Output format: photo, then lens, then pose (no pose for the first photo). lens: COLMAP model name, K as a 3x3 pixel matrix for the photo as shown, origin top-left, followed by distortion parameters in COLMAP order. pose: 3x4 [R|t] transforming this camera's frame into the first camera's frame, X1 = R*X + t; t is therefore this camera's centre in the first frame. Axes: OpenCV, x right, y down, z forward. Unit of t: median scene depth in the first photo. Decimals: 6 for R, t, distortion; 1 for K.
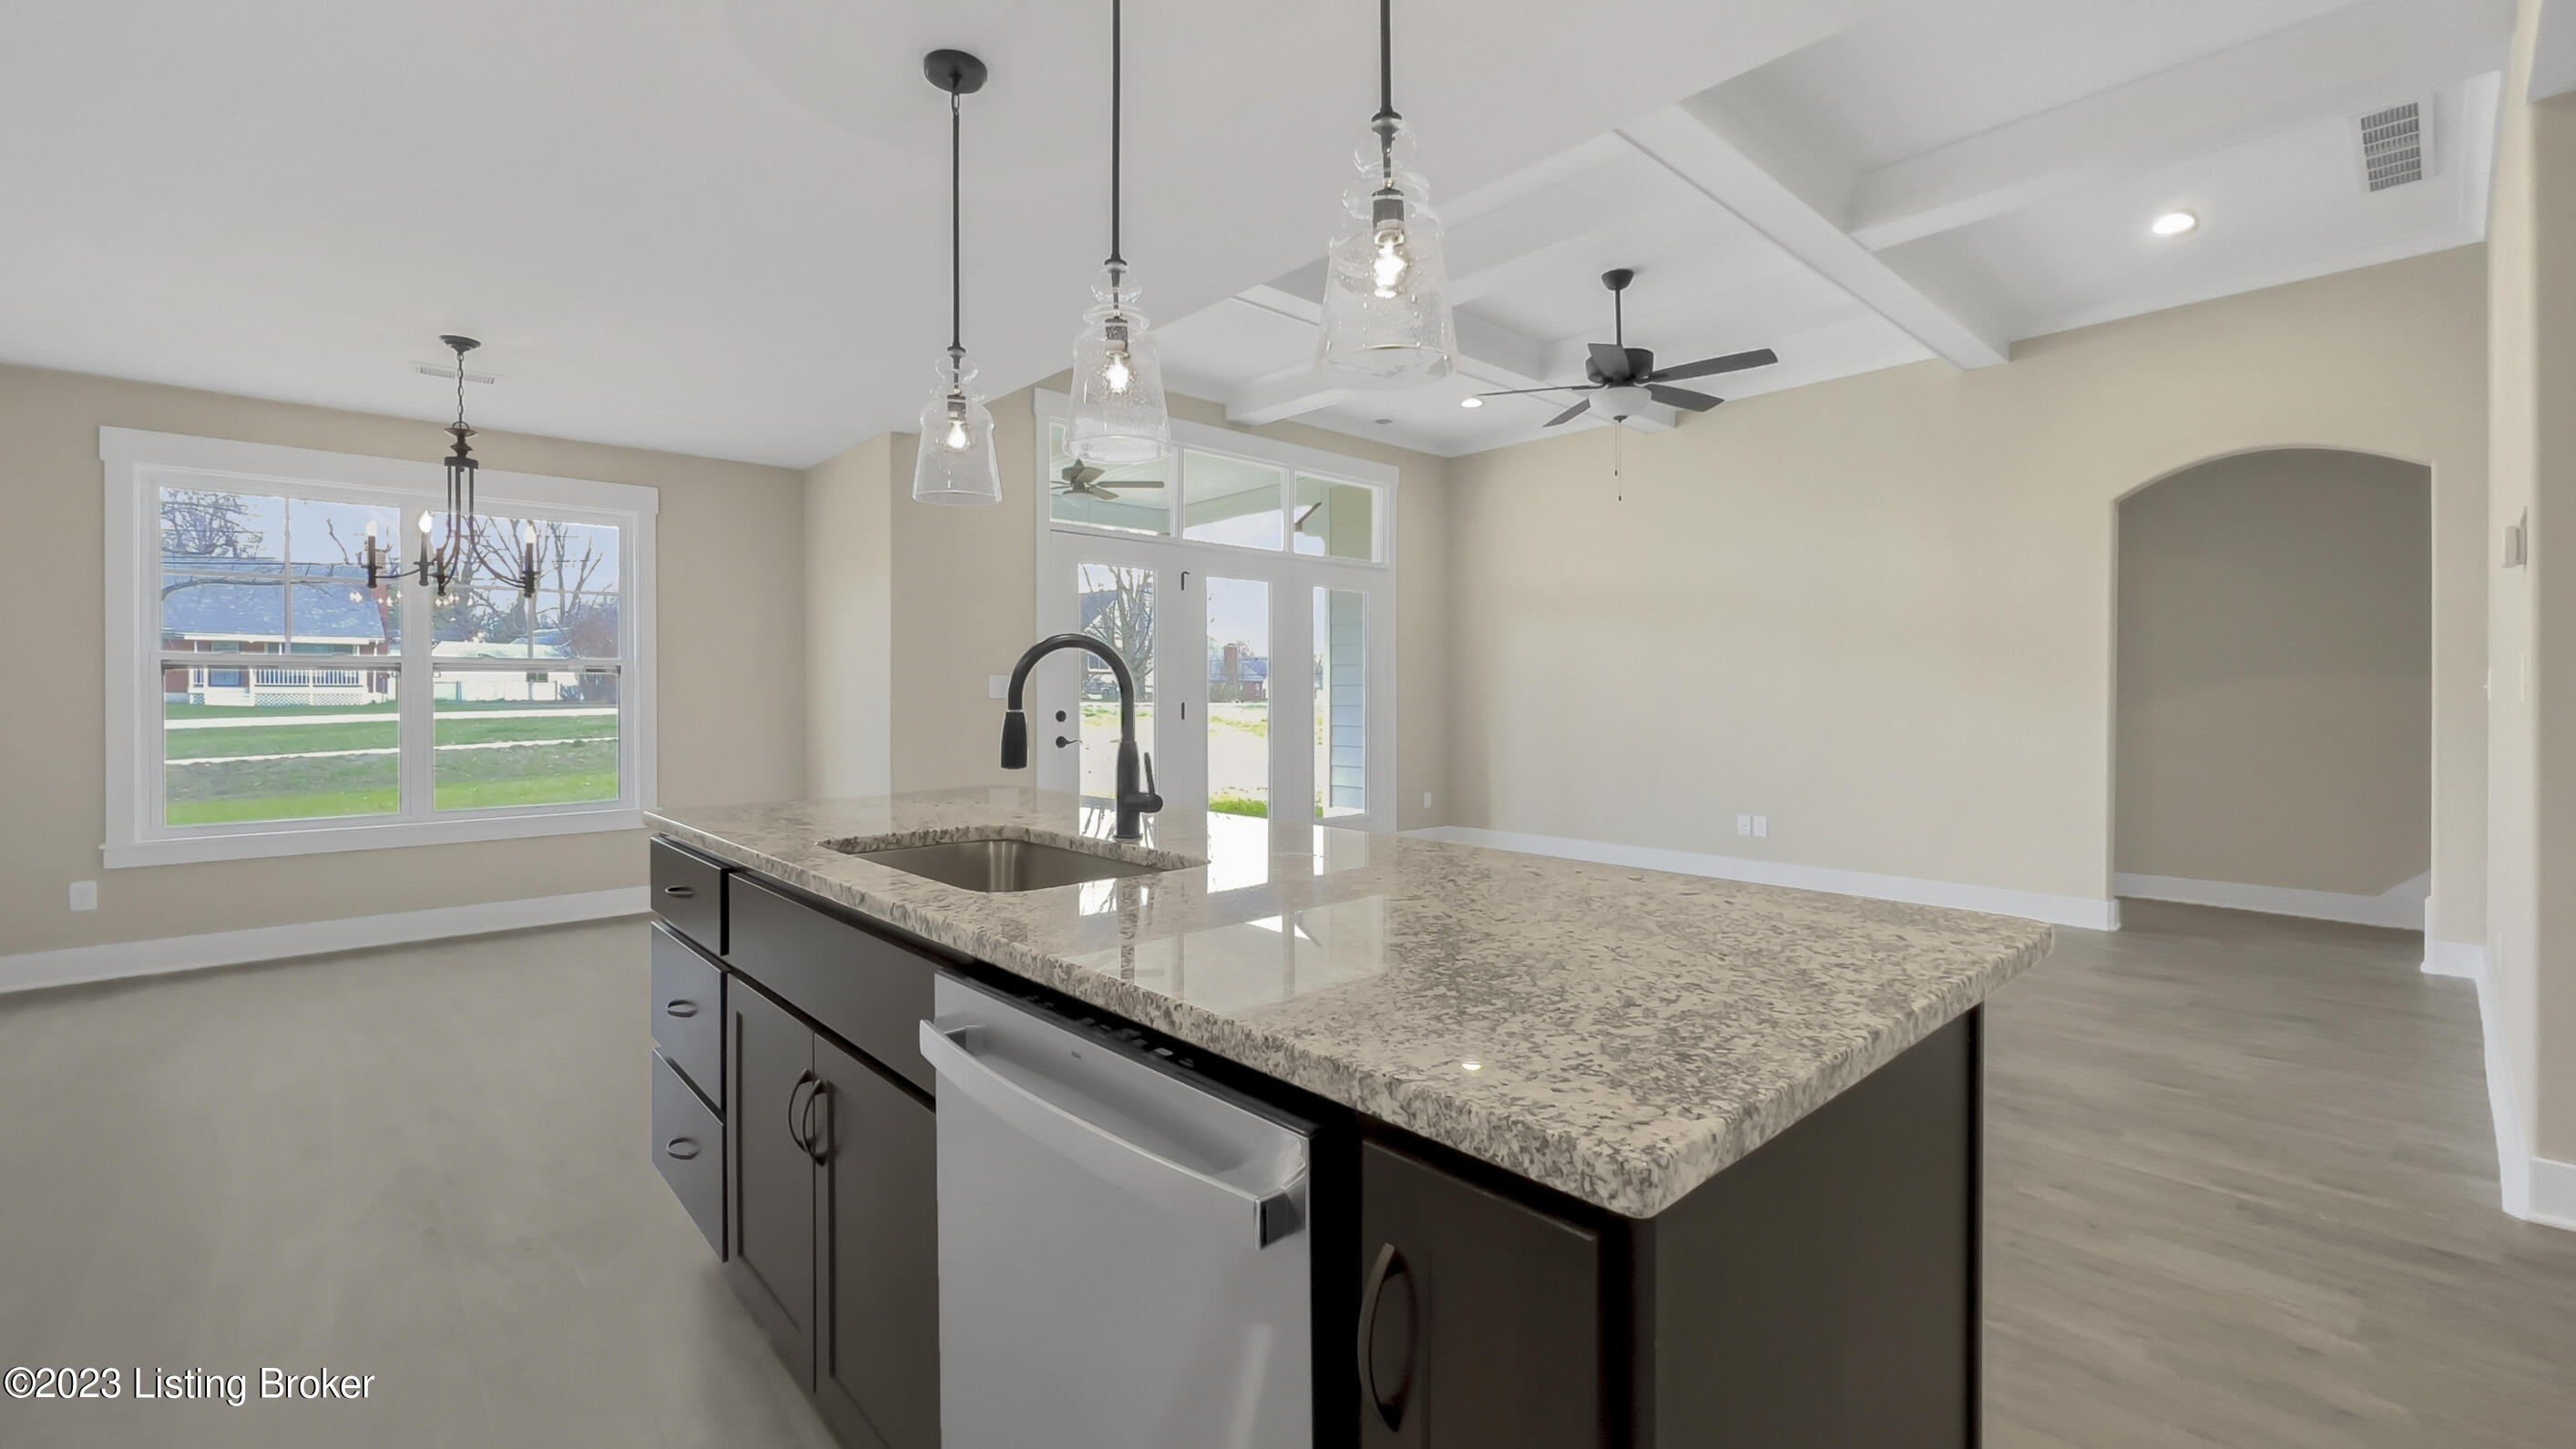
lens RADIAL K [[1053.5, 0, 1274.3], [0, 1053.5, 694.7], [0, 0, 1]] dist [-0.000651, 0.000076]
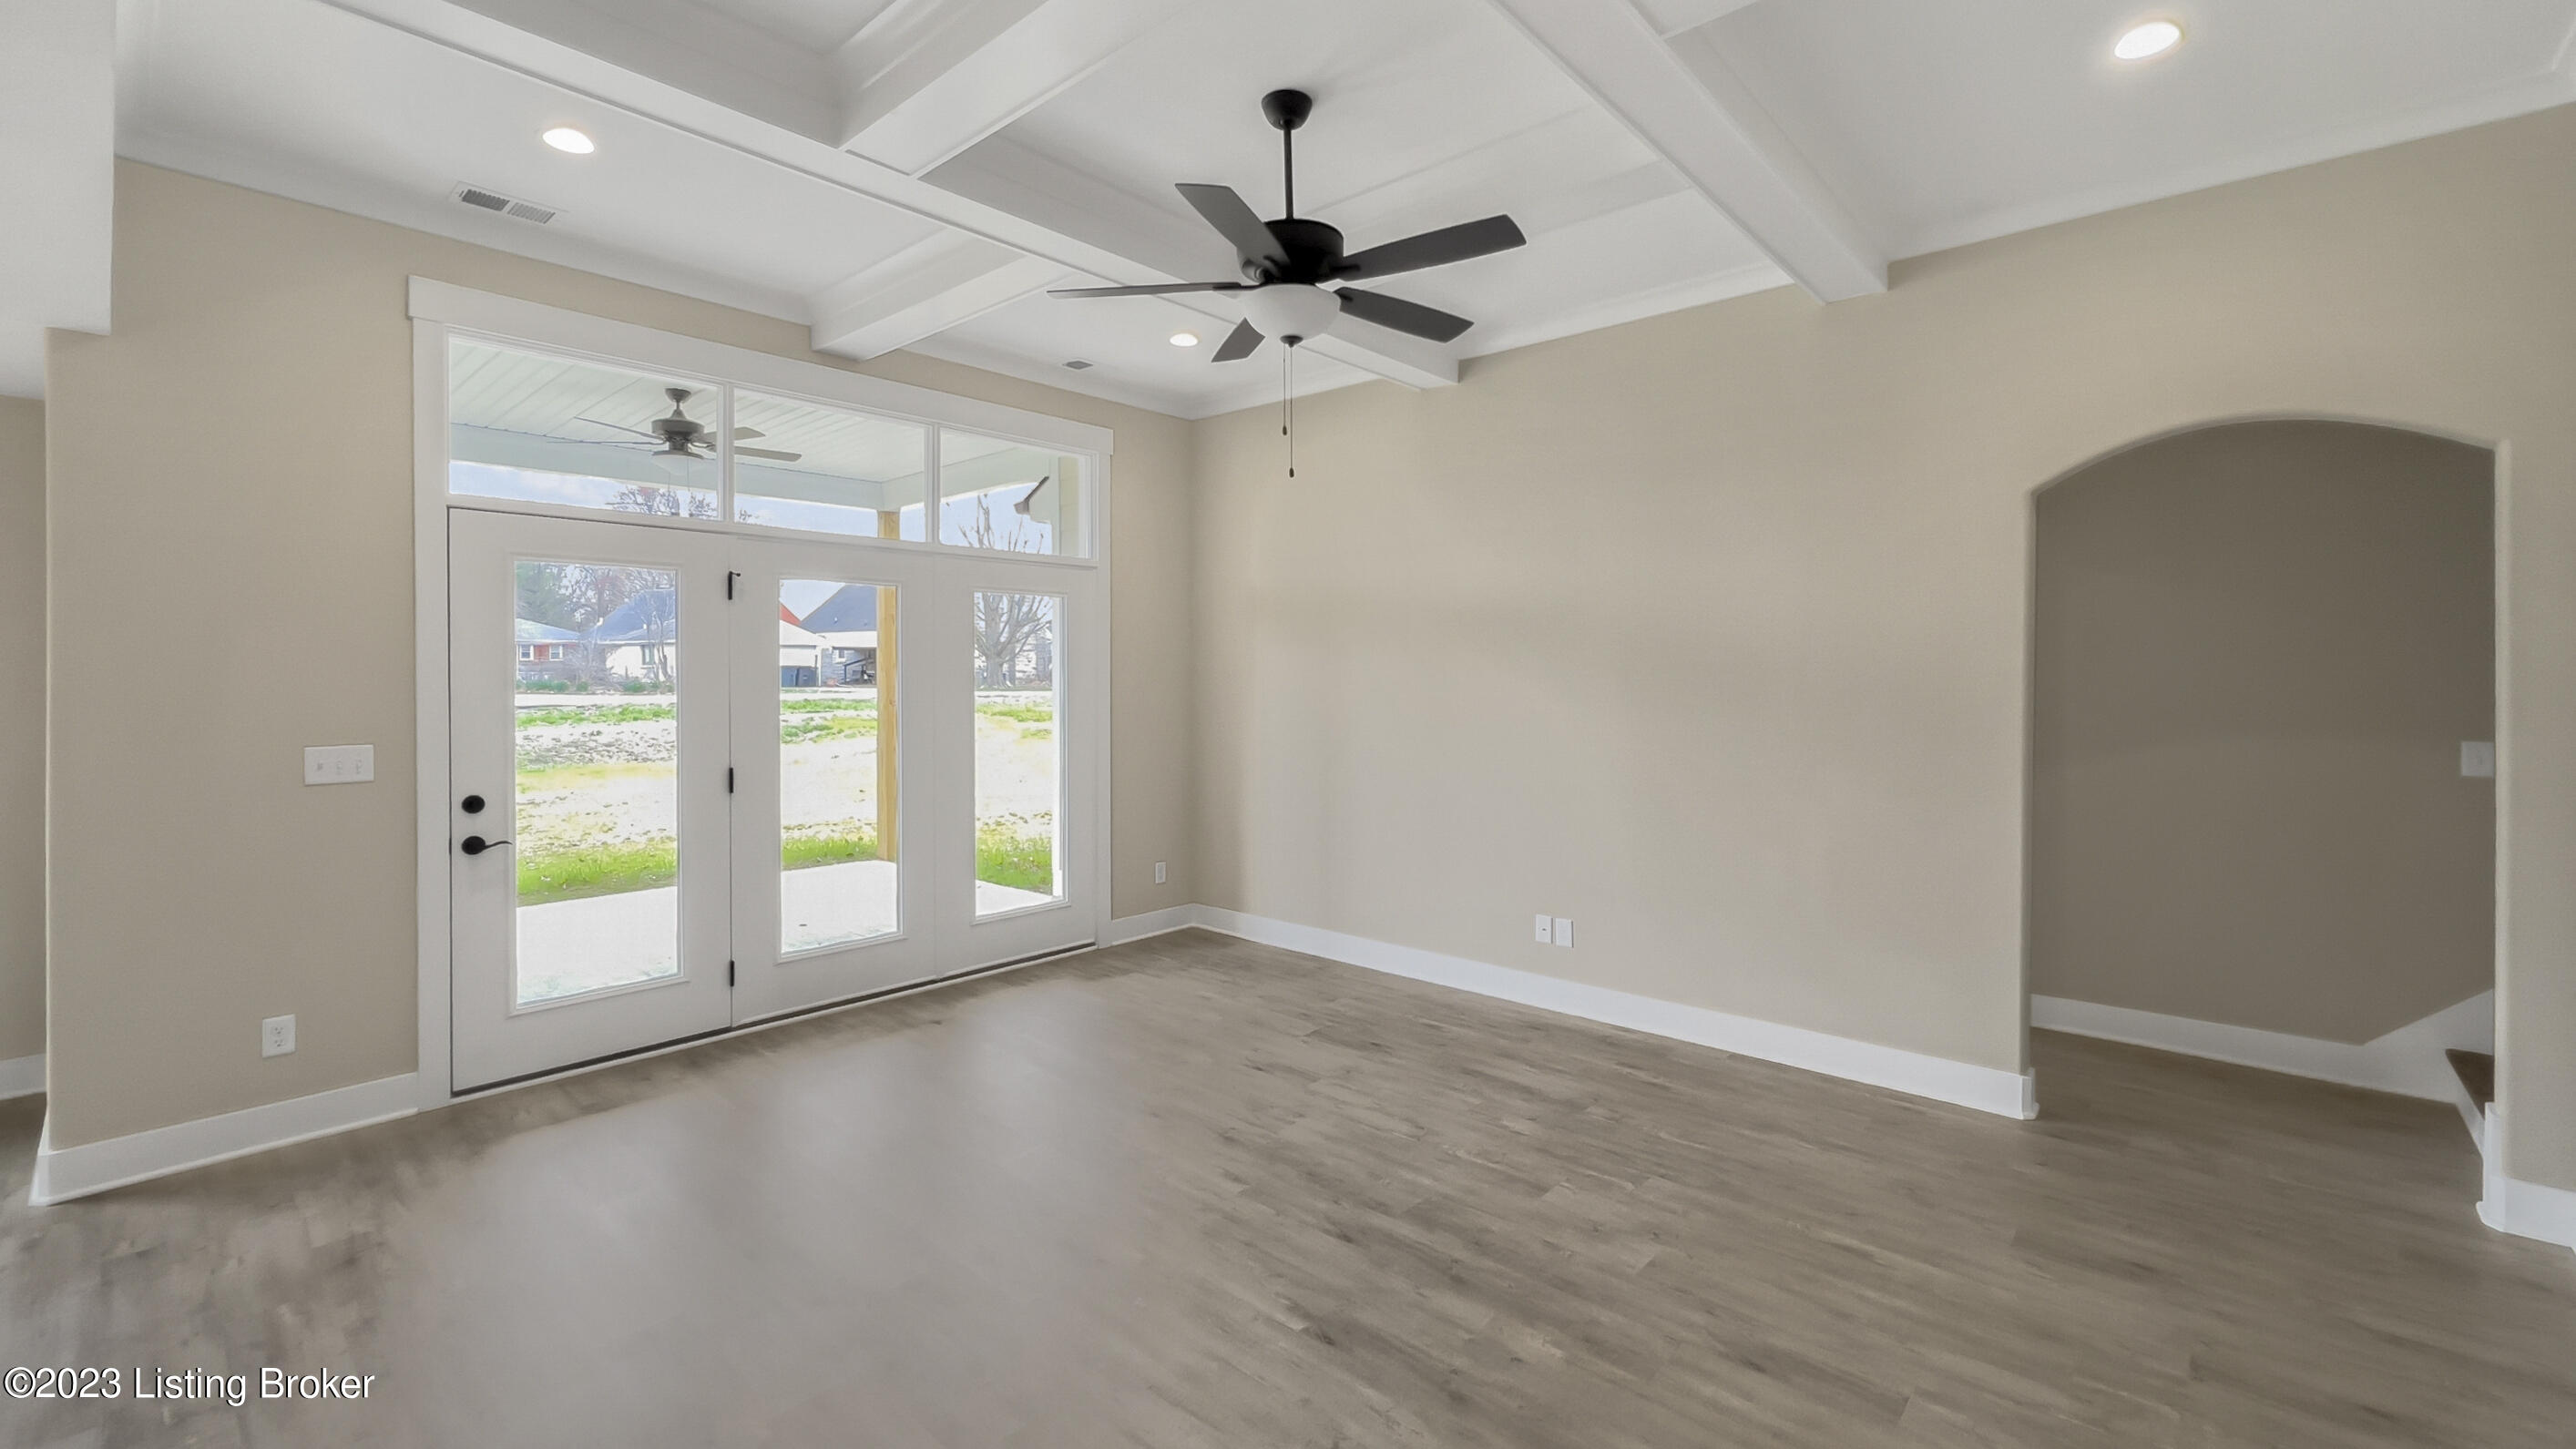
lens RADIAL K [[1061.2, 0, 1290.2], [0, 1061.2, 684.1], [0, 0, 1]] dist [-0.000329, -0.000237]
pose [[0.994330, 0.000336, 0.106338, 0.255881], [-0.001152, 0.999970, 0.007611, -0.067684], [-0.106332, -0.007690, 0.994301, 0.382759]]
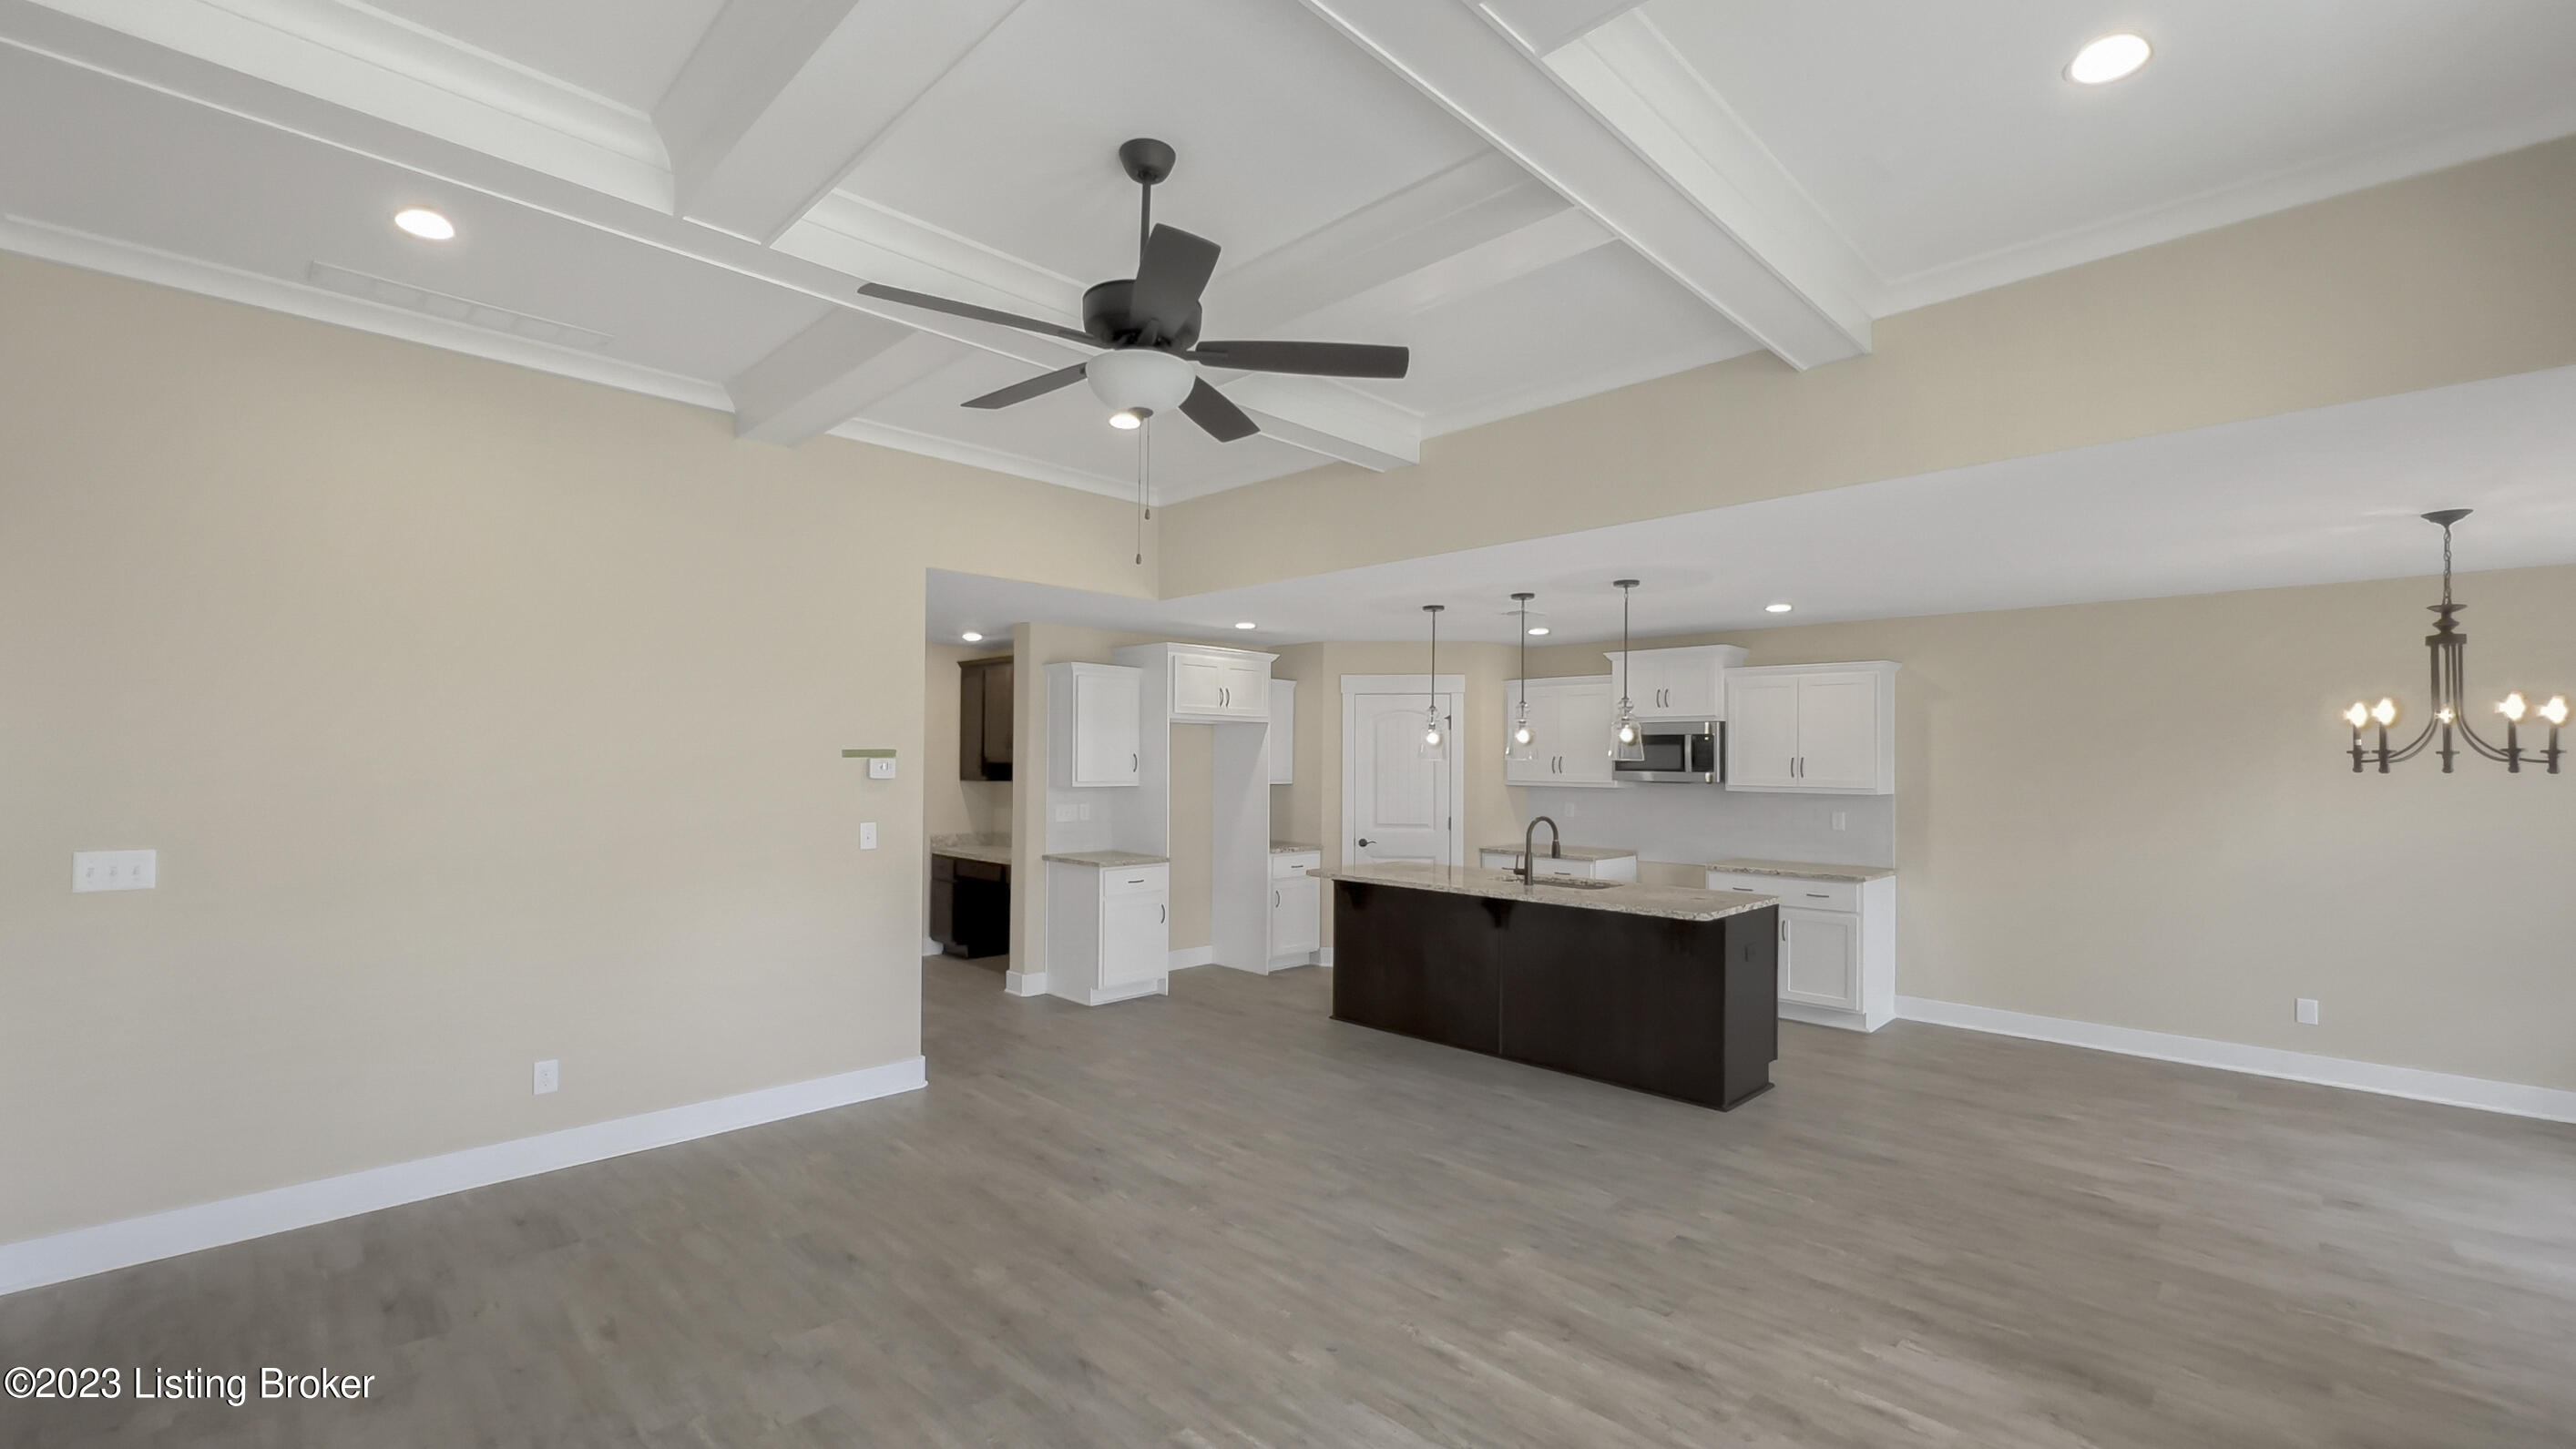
lens RADIAL K [[1067.0, 0, 1276.9], [0, 1067.0, 753.1], [0, 0, 1]] dist [-0.000108, 0.000021]
pose [[-0.998673, -0.007068, -0.051022, 0.277144], [-0.006745, 0.999956, -0.006503, -0.080672], [0.051065, -0.006150, -0.998676, 1.515507]]
